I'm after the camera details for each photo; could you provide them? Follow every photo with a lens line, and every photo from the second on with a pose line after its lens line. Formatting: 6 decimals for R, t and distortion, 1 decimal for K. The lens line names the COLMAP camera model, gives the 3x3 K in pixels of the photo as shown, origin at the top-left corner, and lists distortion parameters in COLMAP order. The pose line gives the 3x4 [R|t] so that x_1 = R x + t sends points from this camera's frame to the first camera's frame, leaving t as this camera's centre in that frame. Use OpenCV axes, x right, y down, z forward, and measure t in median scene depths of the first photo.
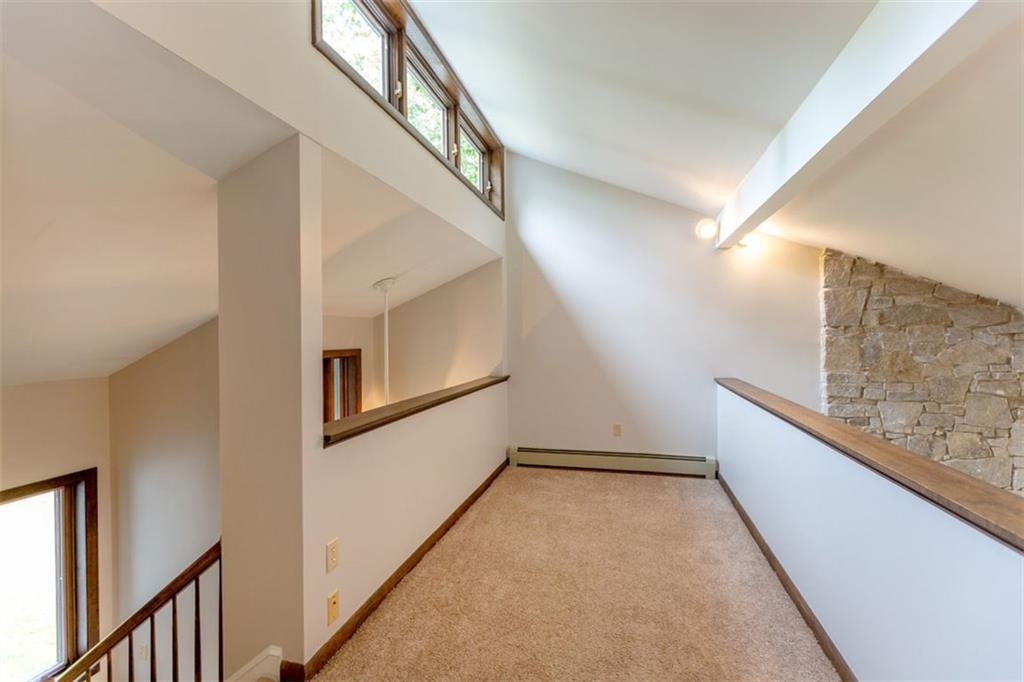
lens RADIAL K [[456.3, 0, 512.0], [0, 456.3, 341.0], [0, 0, 1]] dist [0.001011, -0.000028]
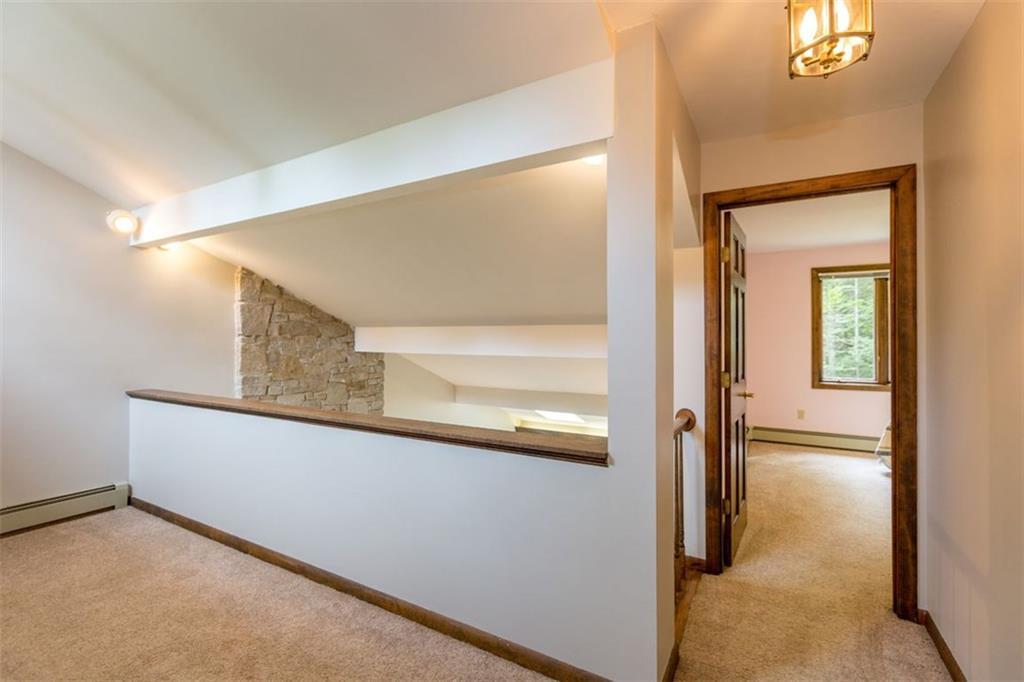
lens RADIAL K [[456.3, 0, 512.0], [0, 456.3, 341.0], [0, 0, 1]] dist [0.001011, -0.000028]
pose [[0.269424, 0.005654, 0.963005, -0.231289], [0.011654, 0.999890, -0.009131, 0.000233], [-0.962951, 0.013683, 0.269329, 0.045351]]
